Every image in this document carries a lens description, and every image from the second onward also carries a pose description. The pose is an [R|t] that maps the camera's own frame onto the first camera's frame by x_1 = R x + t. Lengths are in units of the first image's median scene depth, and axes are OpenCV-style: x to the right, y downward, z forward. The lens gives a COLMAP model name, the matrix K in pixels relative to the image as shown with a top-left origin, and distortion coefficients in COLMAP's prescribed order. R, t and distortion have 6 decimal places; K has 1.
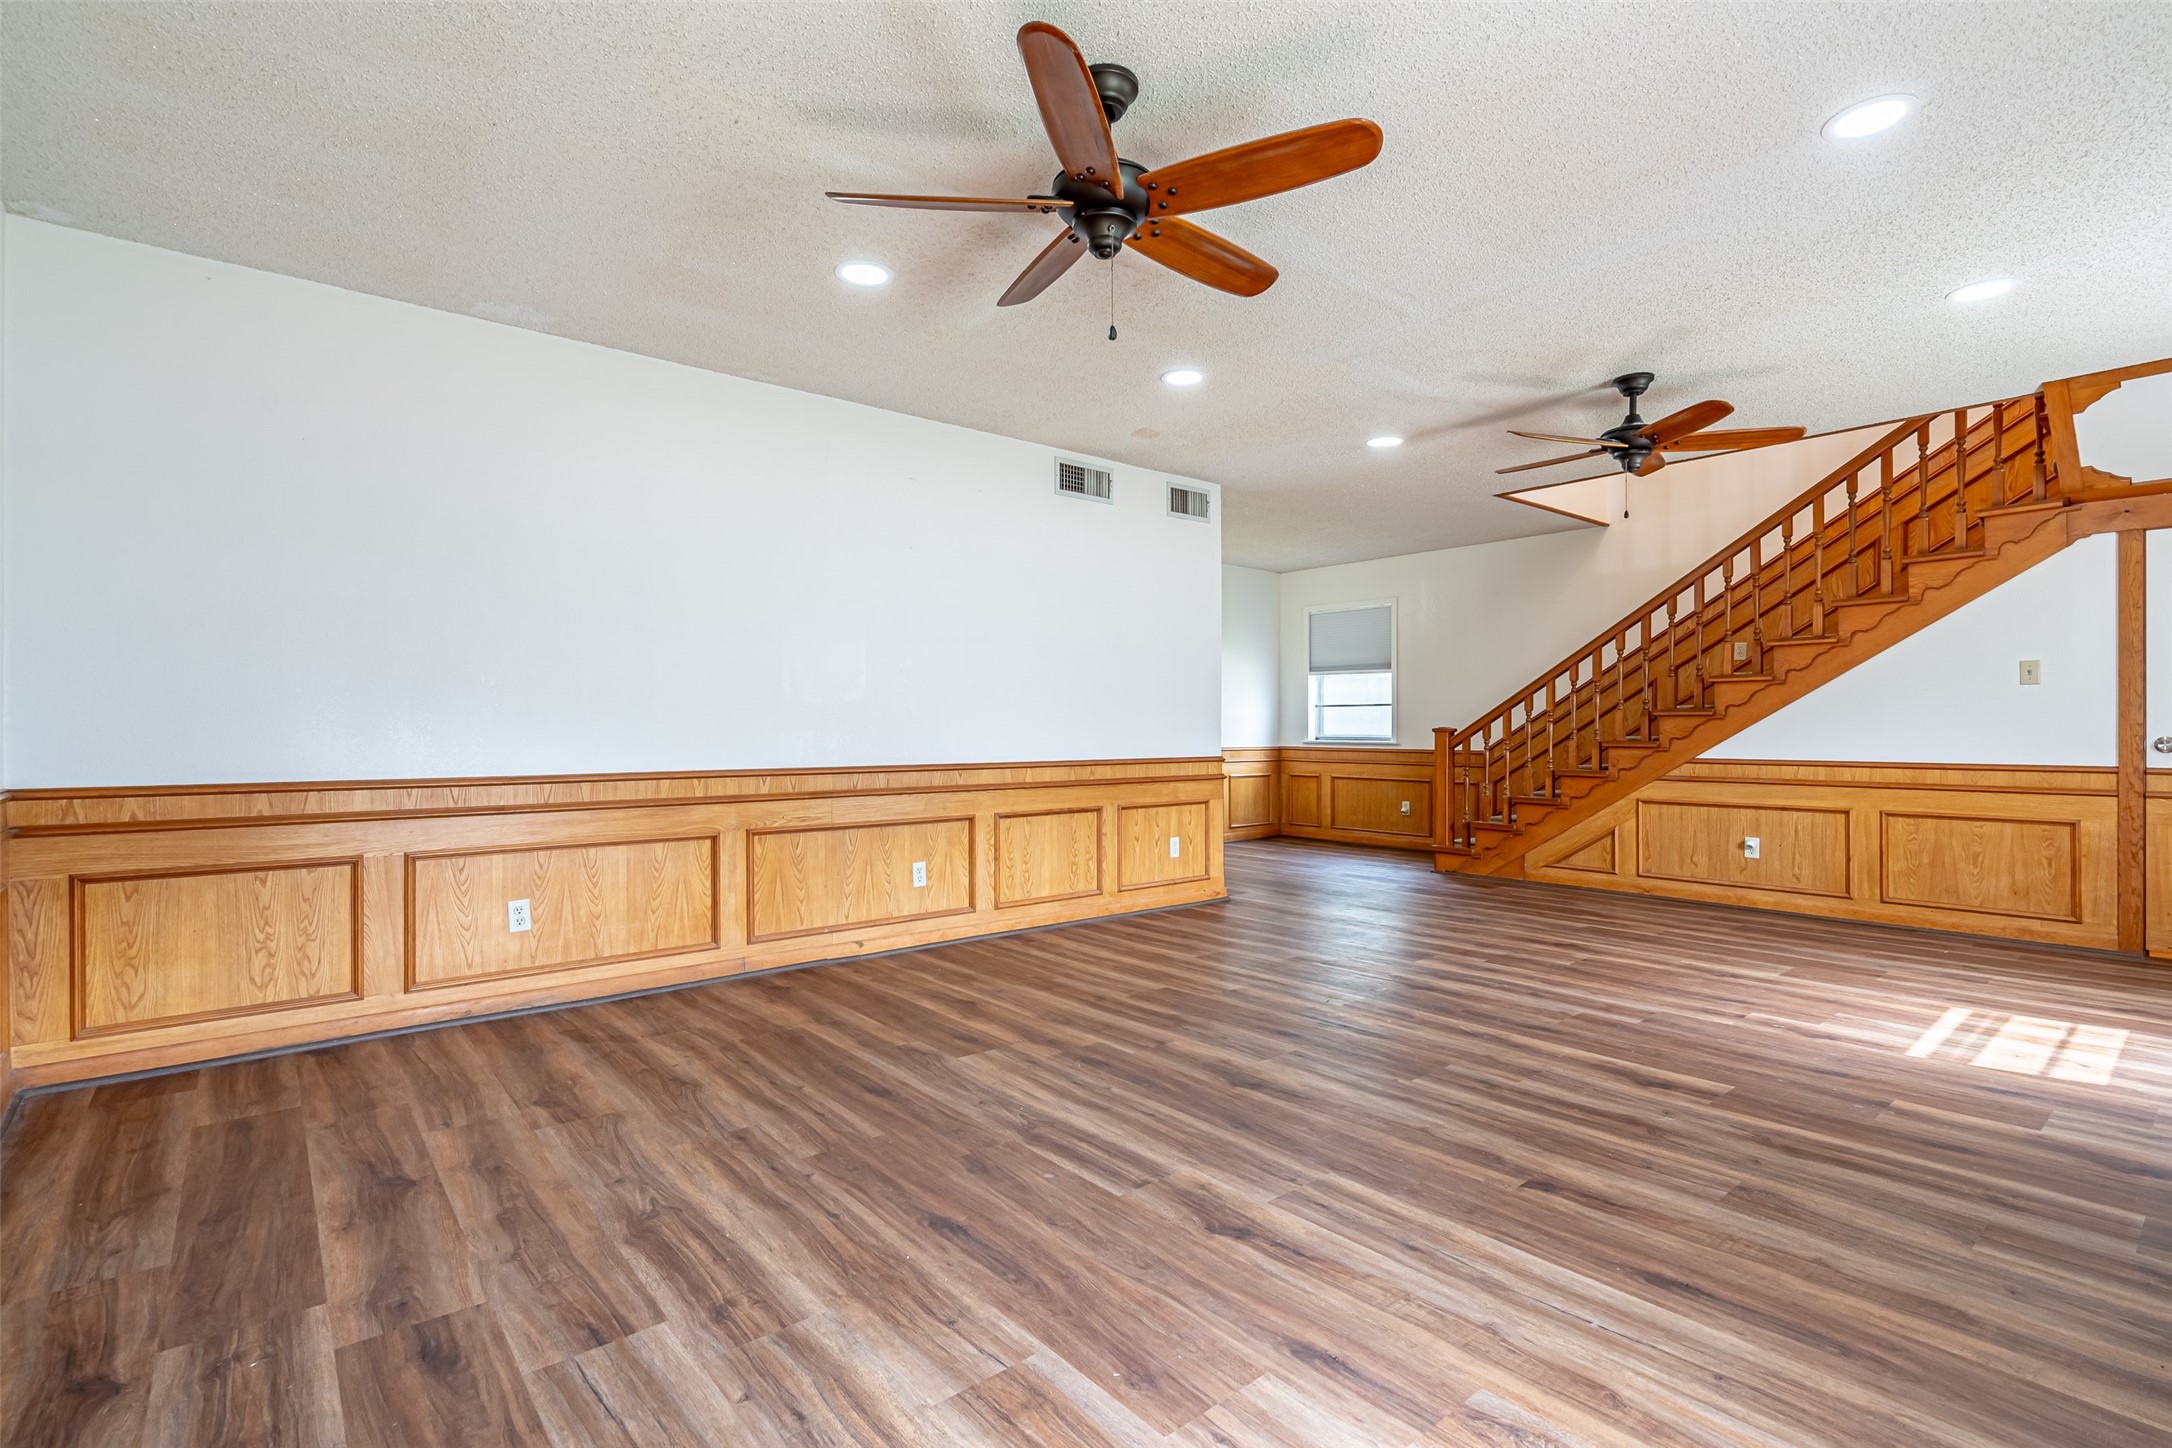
lens RADIAL K [[988.4, 0, 1091.8], [0, 988.4, 722.8], [0, 0, 1]] dist [-0.002542, 0.000829]
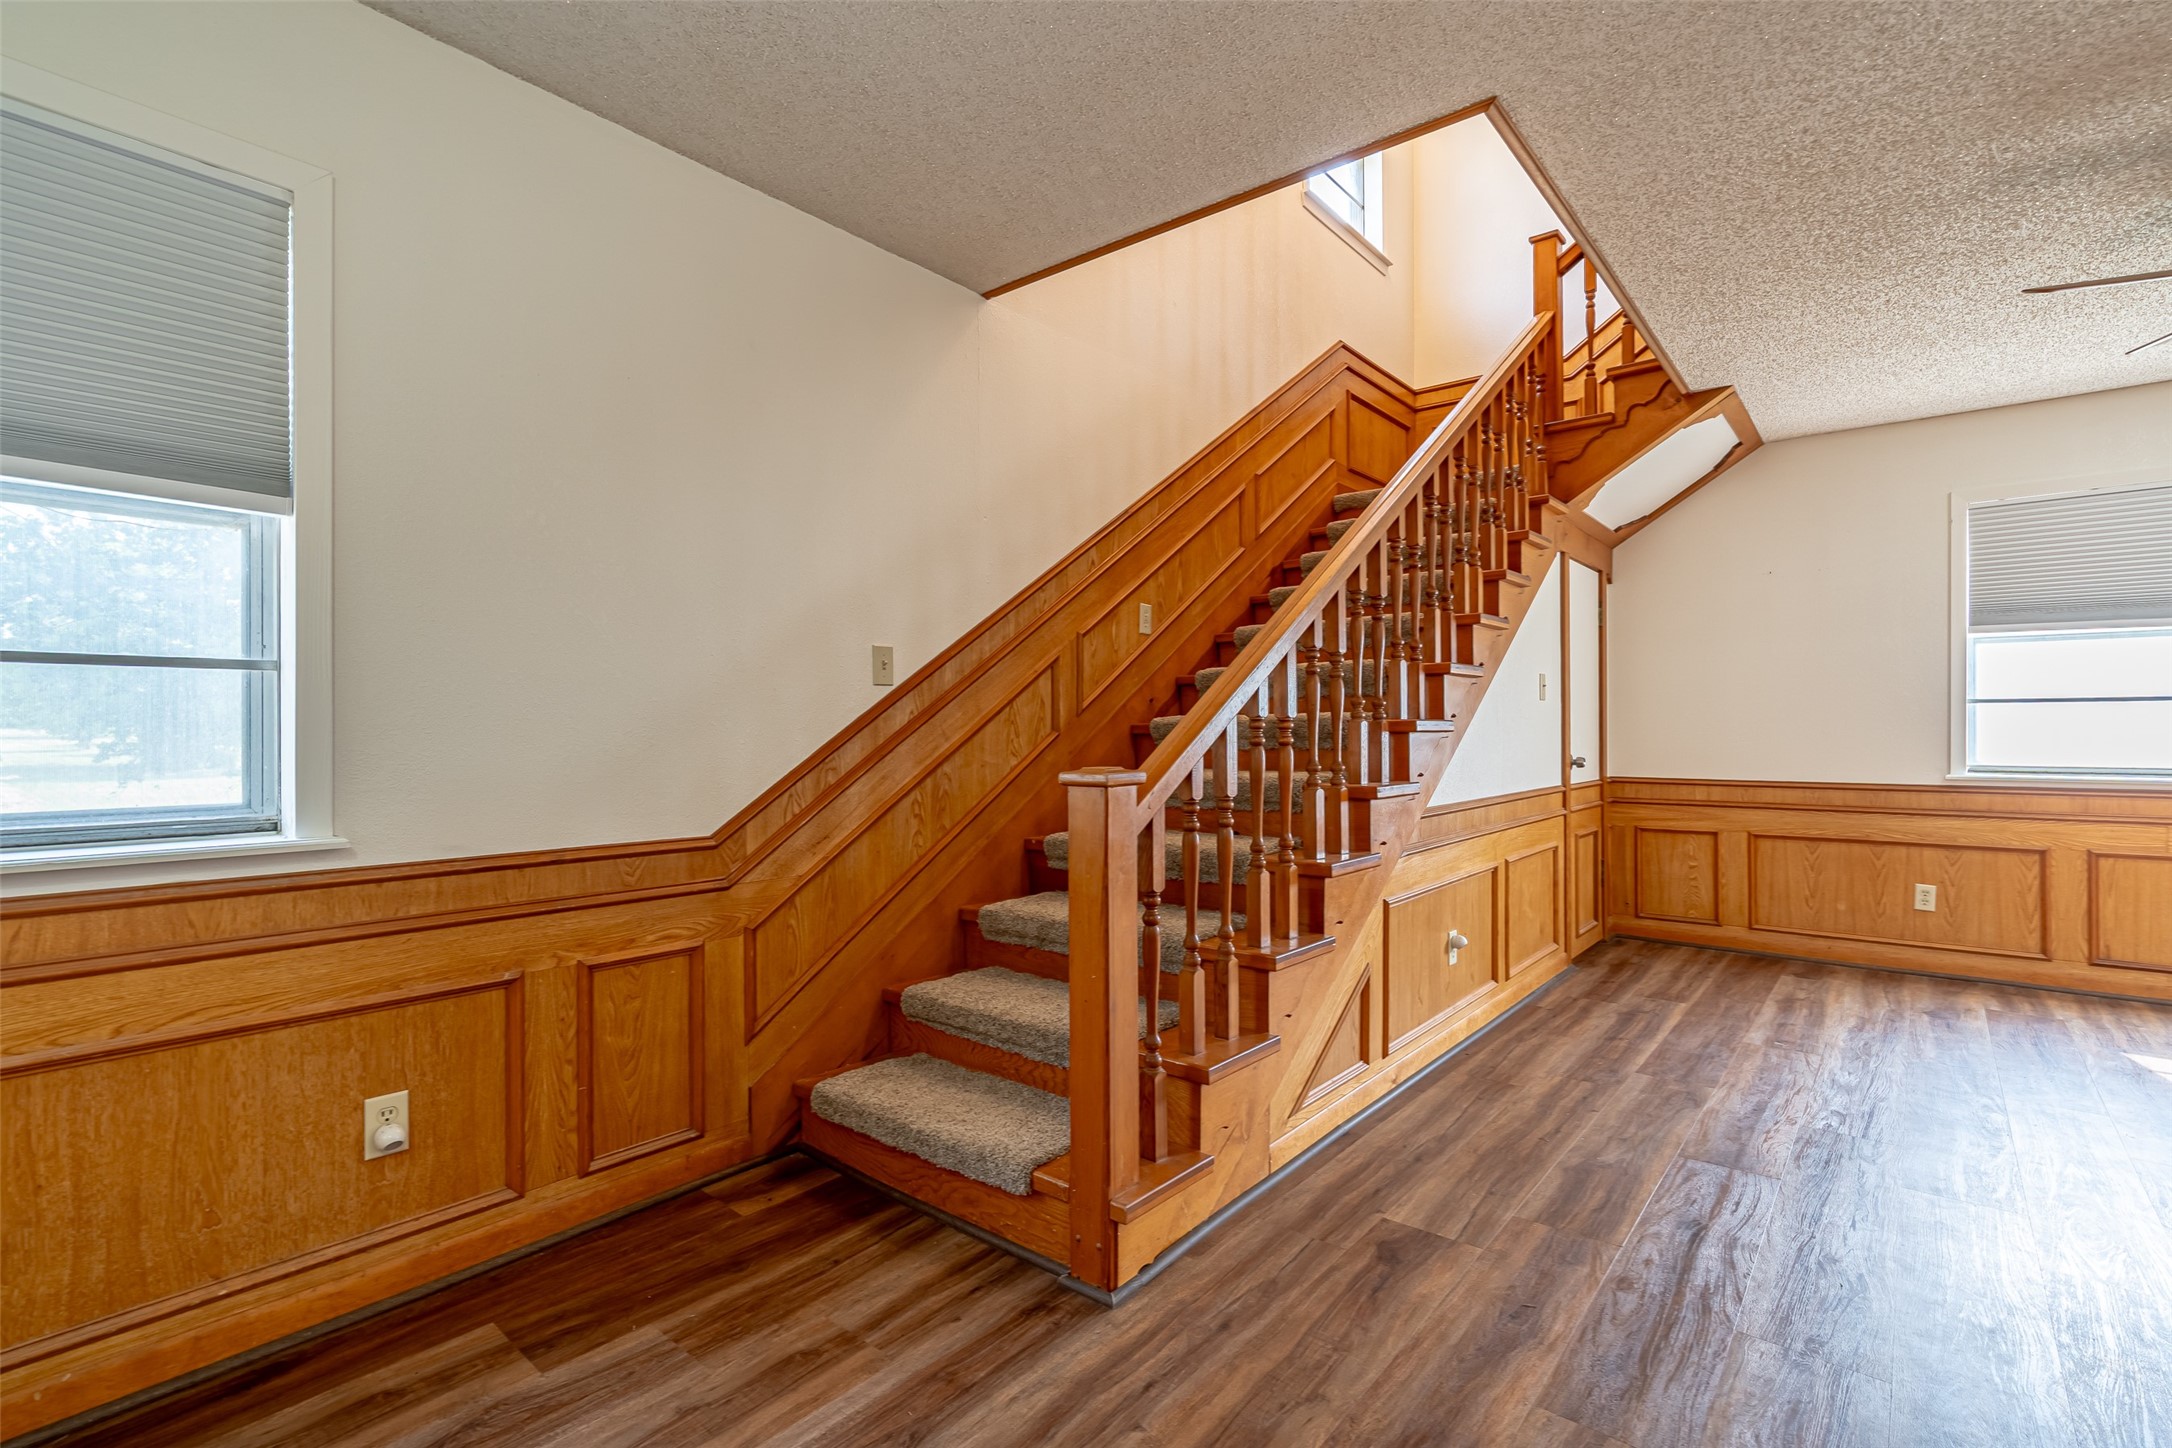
lens RADIAL K [[988.4, 0, 1078.5], [0, 988.4, 720.7], [0, 0, 1]] dist [-0.002542, 0.000829]
pose [[-0.195175, 0.009890, 0.980718, 0.148256], [-0.005423, 0.999923, -0.011162, -0.012306], [-0.980753, -0.007497, -0.195107, 1.996198]]
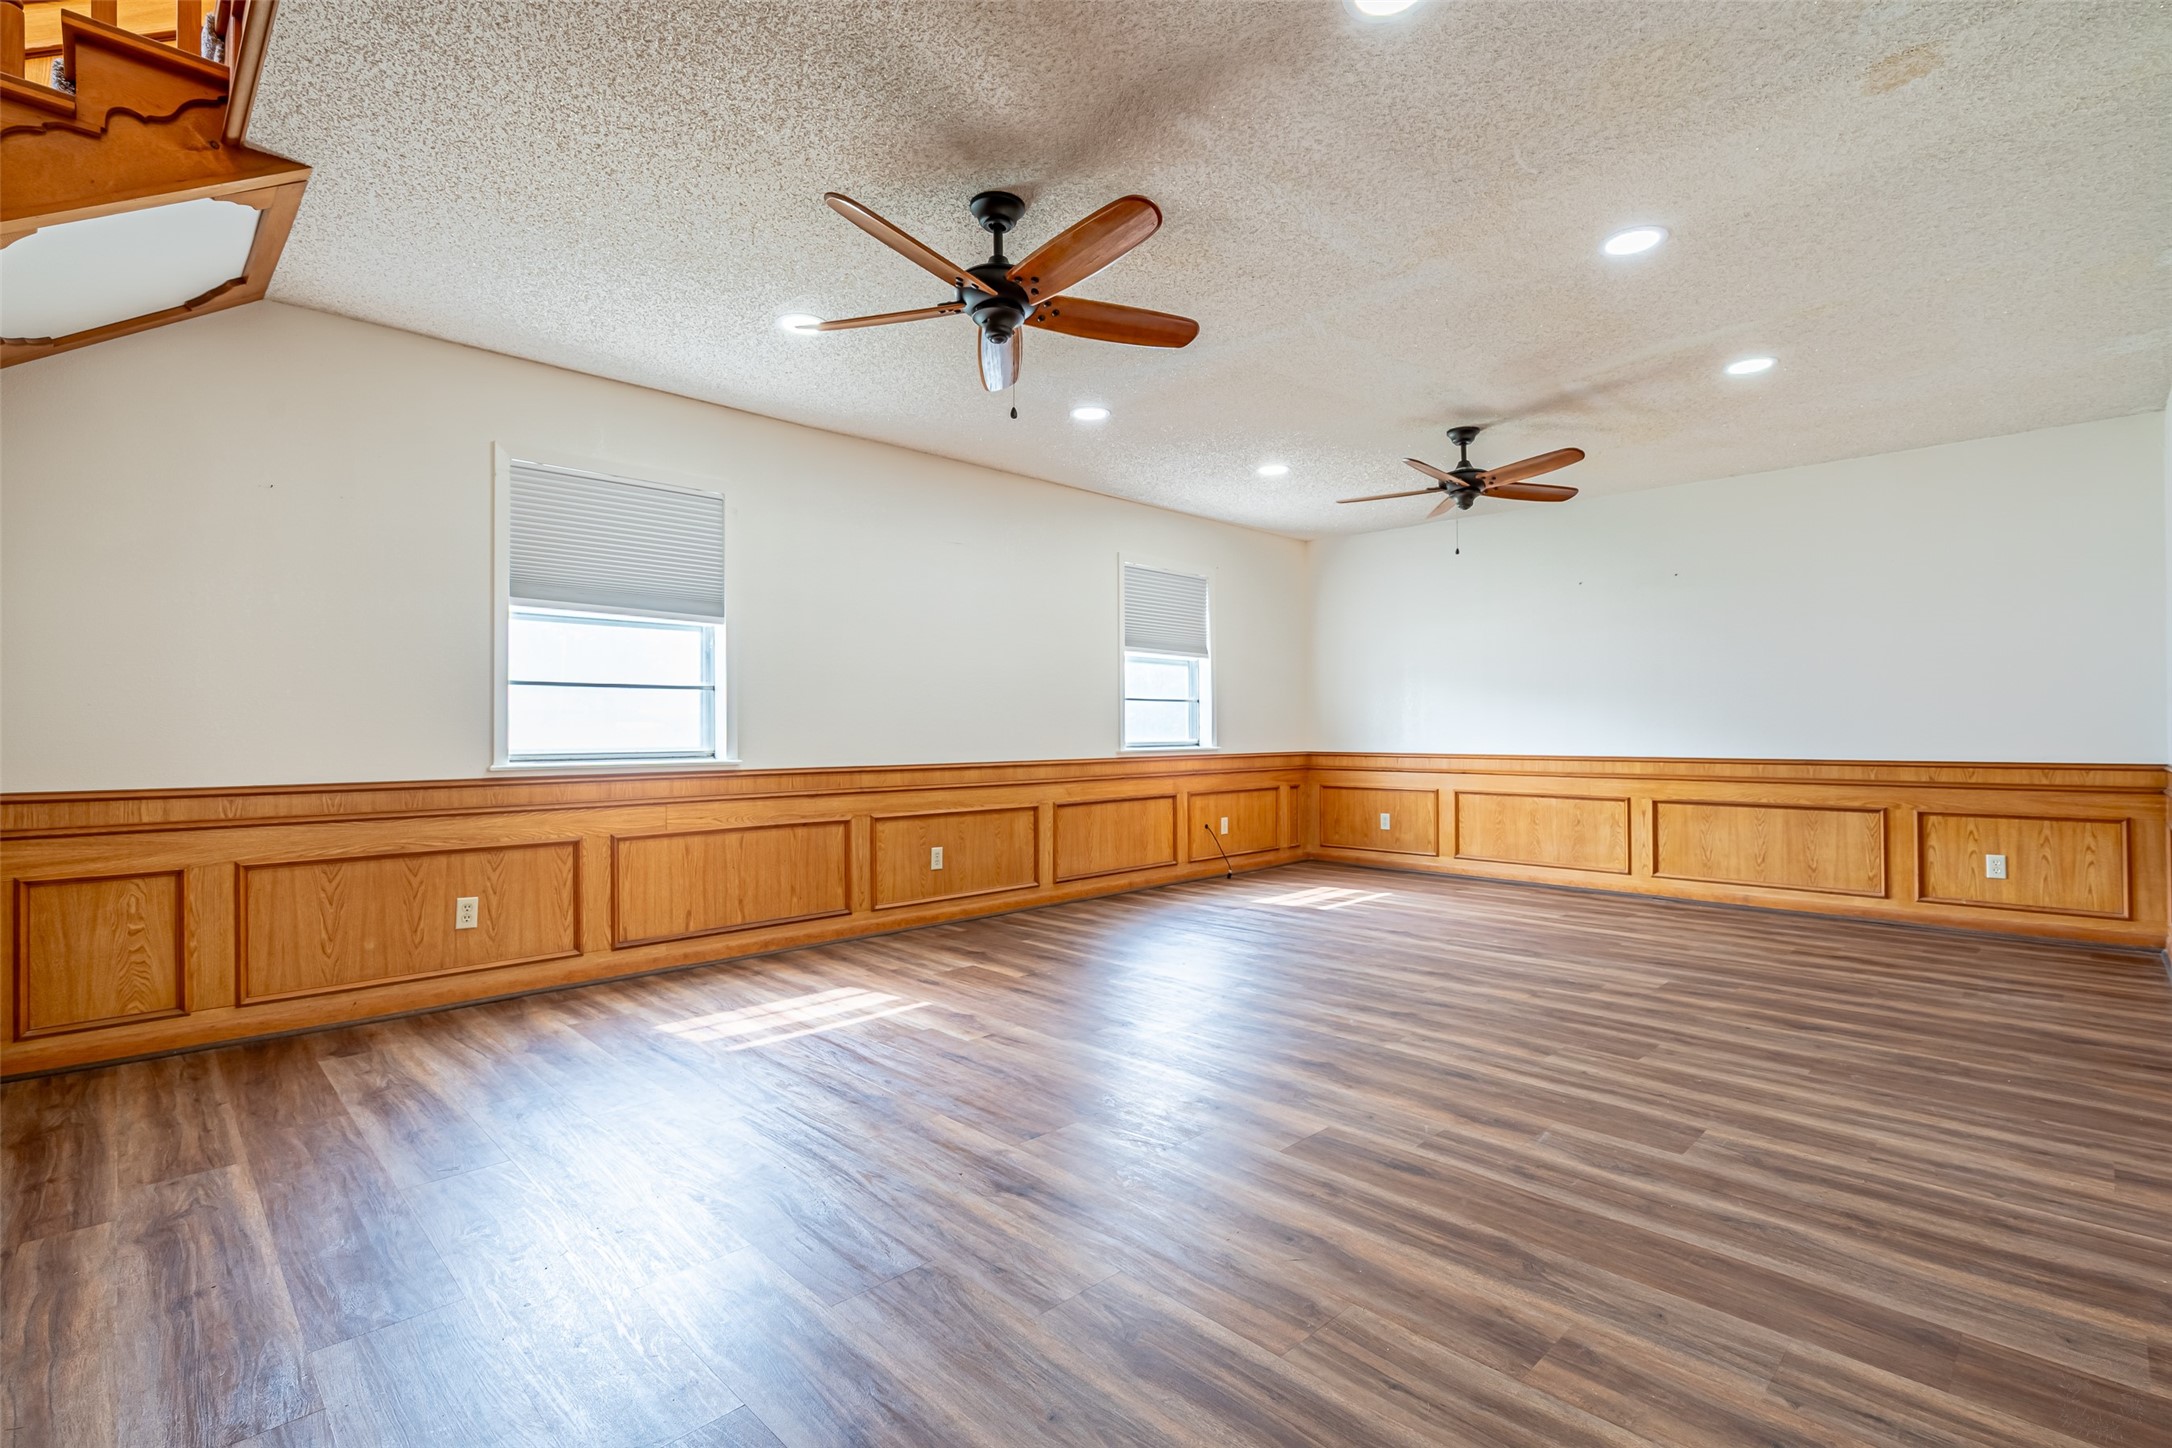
lens RADIAL K [[988.4, 0, 1071.6], [0, 988.4, 727.1], [0, 0, 1]] dist [-0.002542, 0.000829]
pose [[-0.993512, 0.004683, -0.113632, 0.641815], [0.006357, 0.999876, -0.014378, 0.012994], [0.113550, -0.015007, -0.993419, 1.820583]]
